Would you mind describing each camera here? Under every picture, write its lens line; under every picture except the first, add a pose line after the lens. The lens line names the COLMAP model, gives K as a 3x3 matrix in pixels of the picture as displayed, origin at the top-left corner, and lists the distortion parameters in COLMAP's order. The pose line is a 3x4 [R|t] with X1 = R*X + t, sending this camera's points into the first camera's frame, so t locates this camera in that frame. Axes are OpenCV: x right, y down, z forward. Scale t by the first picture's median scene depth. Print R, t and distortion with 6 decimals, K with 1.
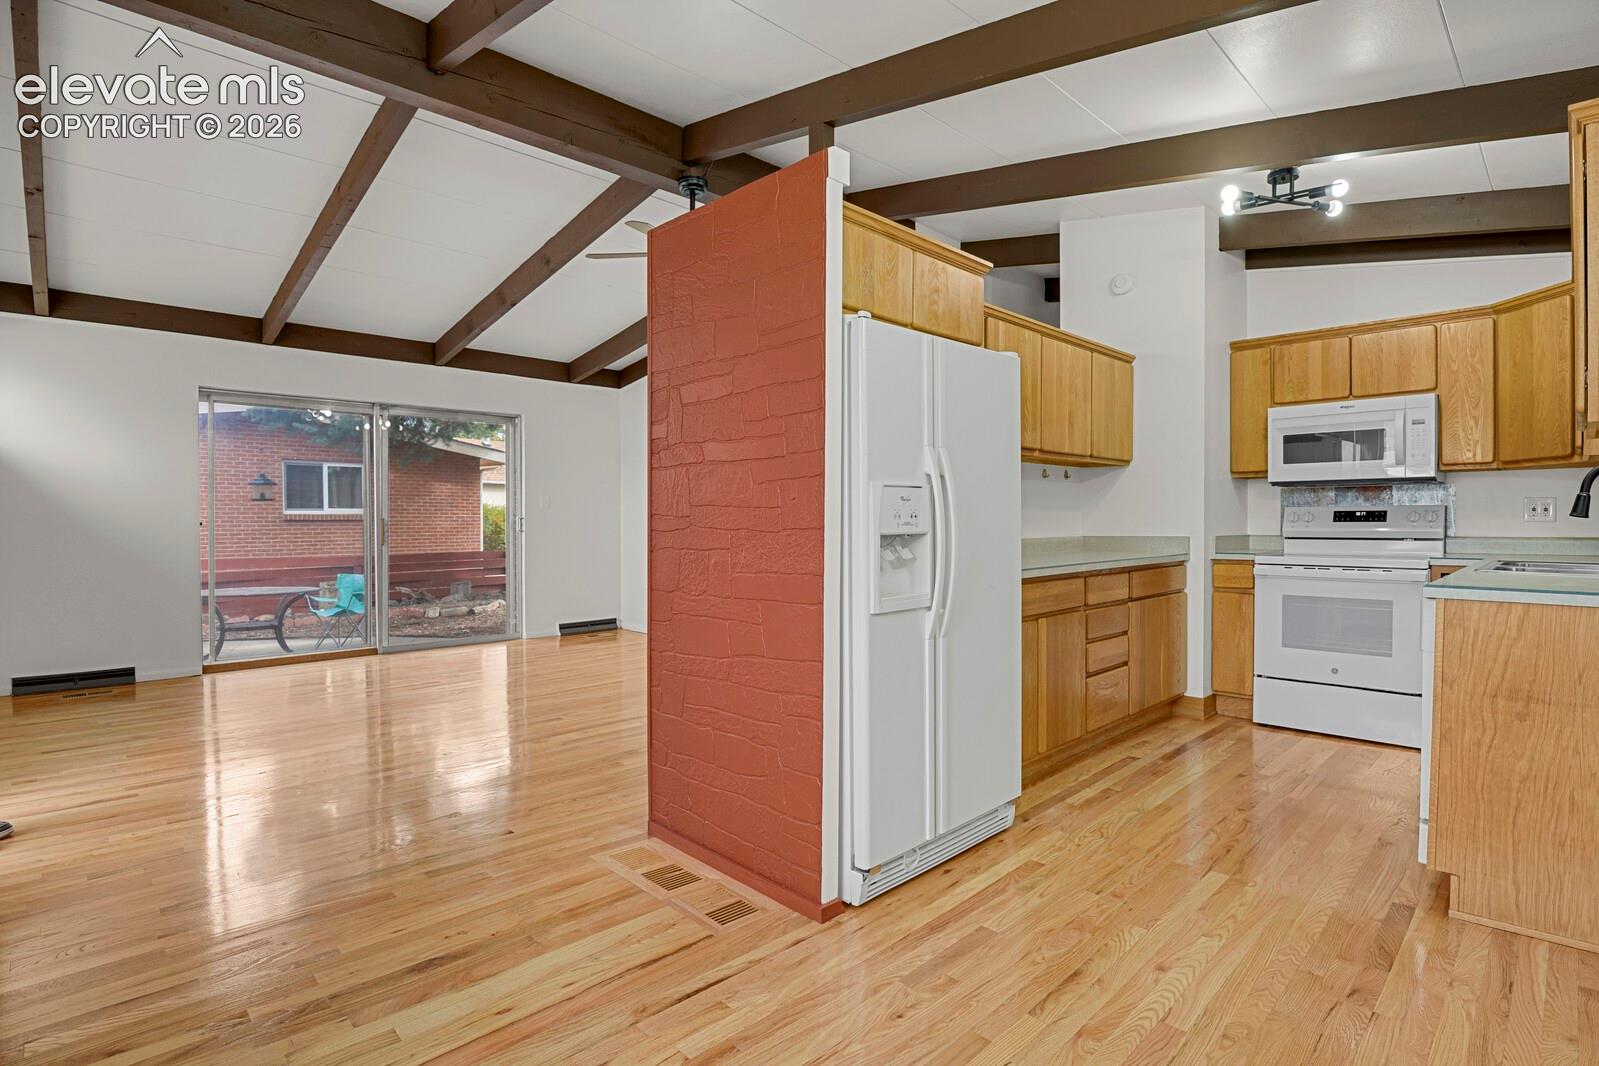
lens RADIAL K [[779.9, 0, 803.0], [0, 779.9, 531.0], [0, 0, 1]] dist [-0.024918, -0.002439]
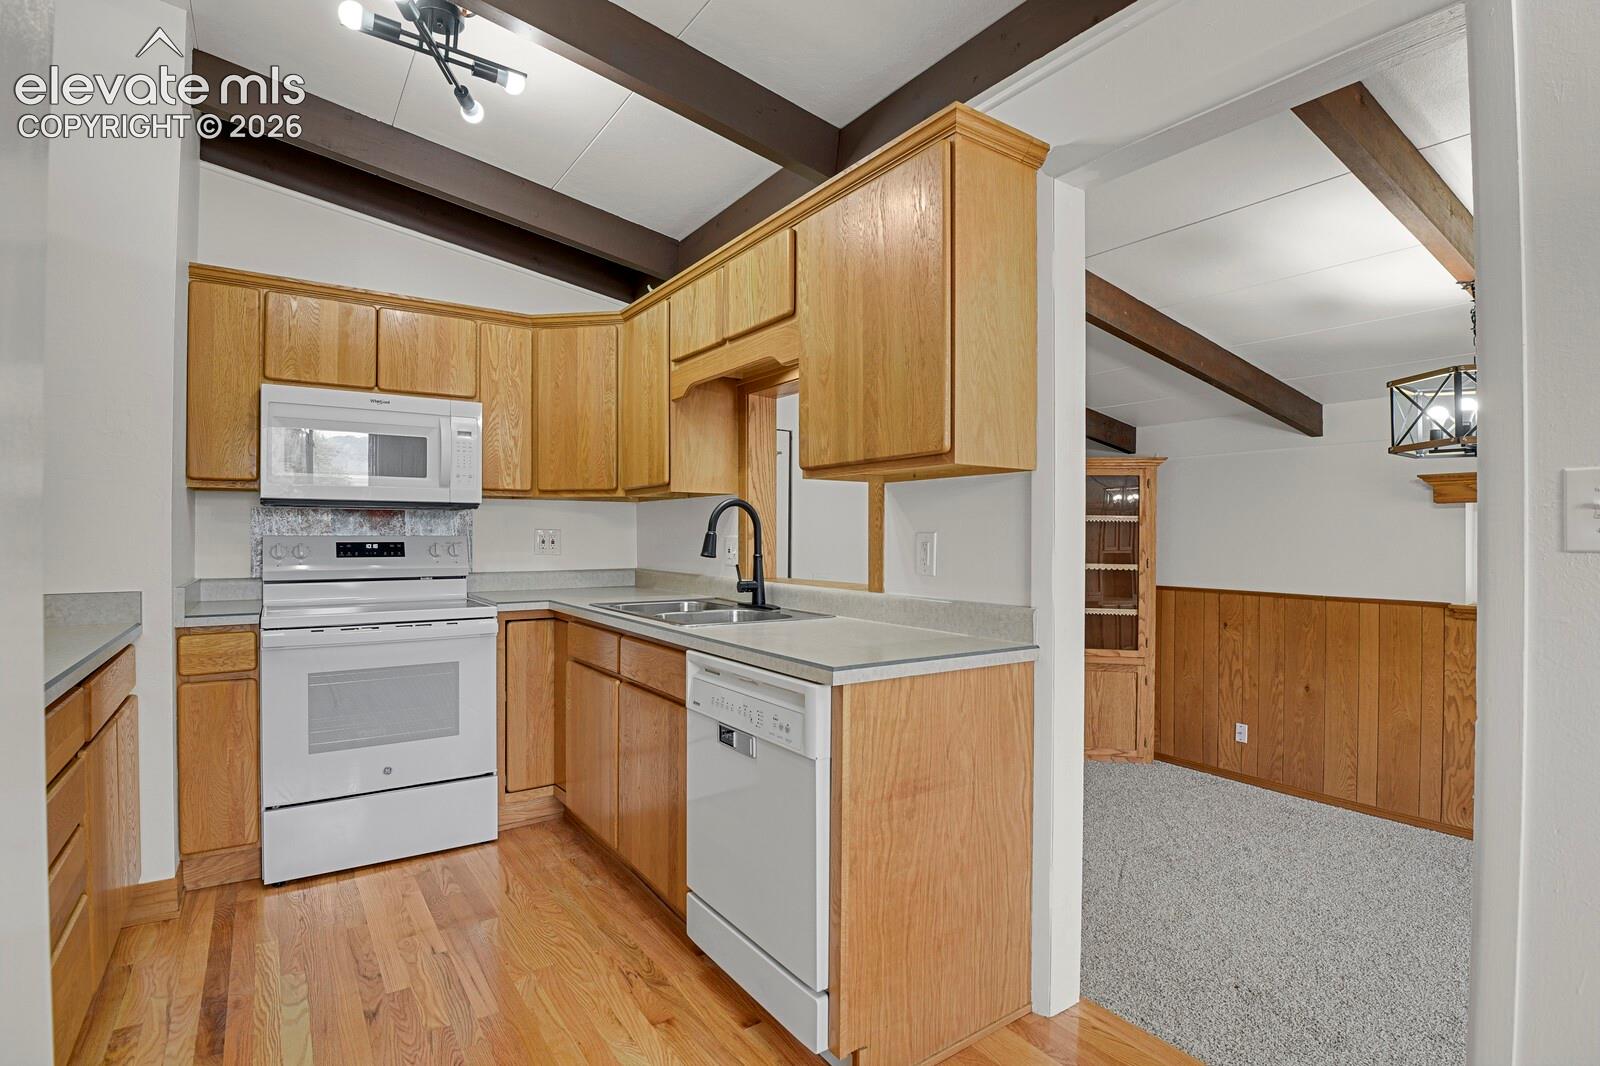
lens RADIAL K [[780.4, 0, 809.7], [0, 780.4, 531.0], [0, 0, 1]] dist [-0.024918, -0.002439]
pose [[0.161590, 0.008544, 0.986821, 0.049540], [0.009822, 0.999899, -0.010266, -0.027583], [-0.986809, 0.011351, 0.161489, 0.496351]]
